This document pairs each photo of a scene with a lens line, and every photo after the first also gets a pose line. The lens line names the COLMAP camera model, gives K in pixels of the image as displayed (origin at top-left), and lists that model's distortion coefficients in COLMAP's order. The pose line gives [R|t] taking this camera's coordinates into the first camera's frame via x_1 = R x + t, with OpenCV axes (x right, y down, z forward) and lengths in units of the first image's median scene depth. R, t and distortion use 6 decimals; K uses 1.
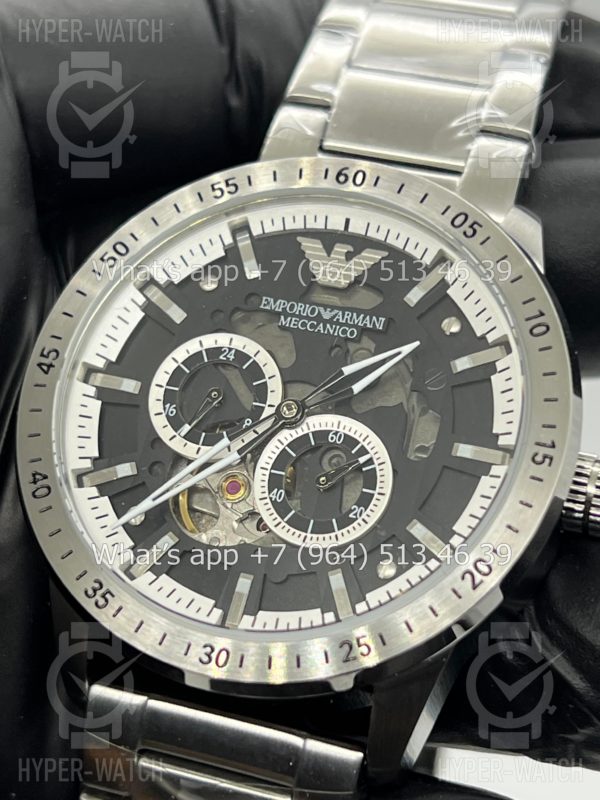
lens RADIAL K [[1856.2, 0, 320.3], [0, 1856.2, 401.2], [0, 0, 1]] dist [0.222636, 0.000000]
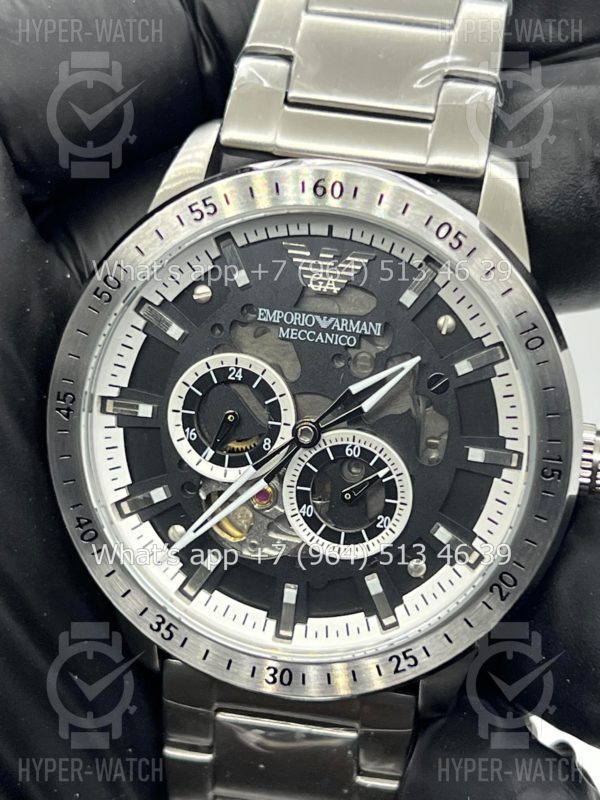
lens RADIAL K [[1856.2, 0, 314.0], [0, 1856.2, 388.5], [0, 0, 1]] dist [0.222636, 0.000000]
pose [[0.987620, -0.156577, 0.009499, -0.017874], [0.136404, 0.887125, 0.440912, -0.479556], [-0.077464, -0.434158, 0.897500, 0.059823]]
